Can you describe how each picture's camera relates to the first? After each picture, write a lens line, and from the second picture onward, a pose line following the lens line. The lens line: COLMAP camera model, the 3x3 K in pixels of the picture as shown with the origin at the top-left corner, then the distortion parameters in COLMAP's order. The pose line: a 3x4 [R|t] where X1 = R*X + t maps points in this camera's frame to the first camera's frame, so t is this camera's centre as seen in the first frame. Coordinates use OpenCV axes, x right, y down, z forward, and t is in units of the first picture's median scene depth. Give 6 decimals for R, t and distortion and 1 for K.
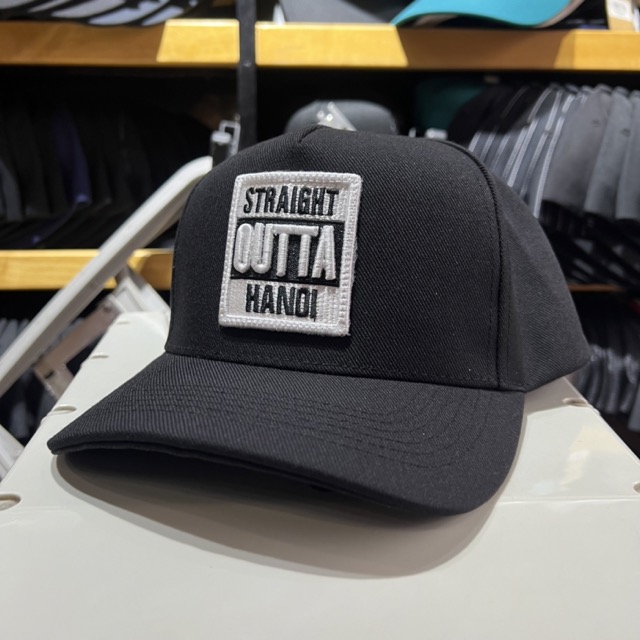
lens RADIAL K [[687.6, 0, 310.4], [0, 687.6, 329.5], [0, 0, 1]] dist [0.012017, -0.023084]
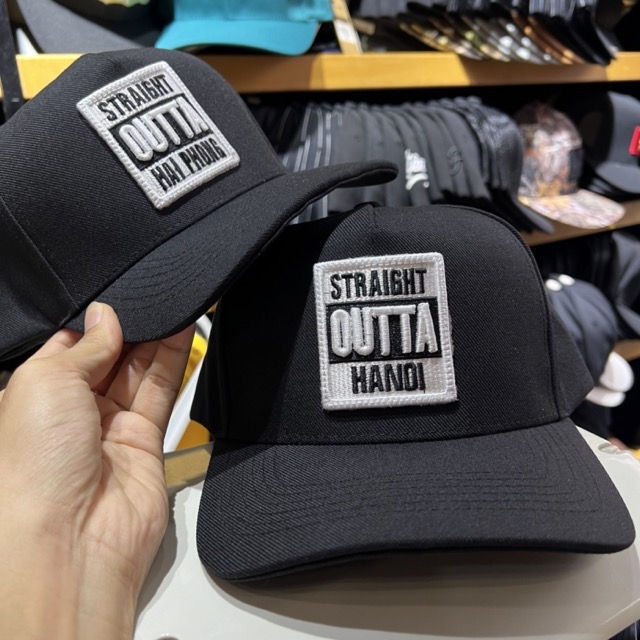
lens RADIAL K [[669.1, 0, 310.6], [0, 669.1, 308.6], [0, 0, 1]] dist [-0.003621, -0.004447]
pose [[0.941941, -0.138116, 0.306057, -0.456213], [0.152771, 0.987962, -0.024333, -0.141049], [-0.299012, 0.069677, 0.951702, 0.051046]]
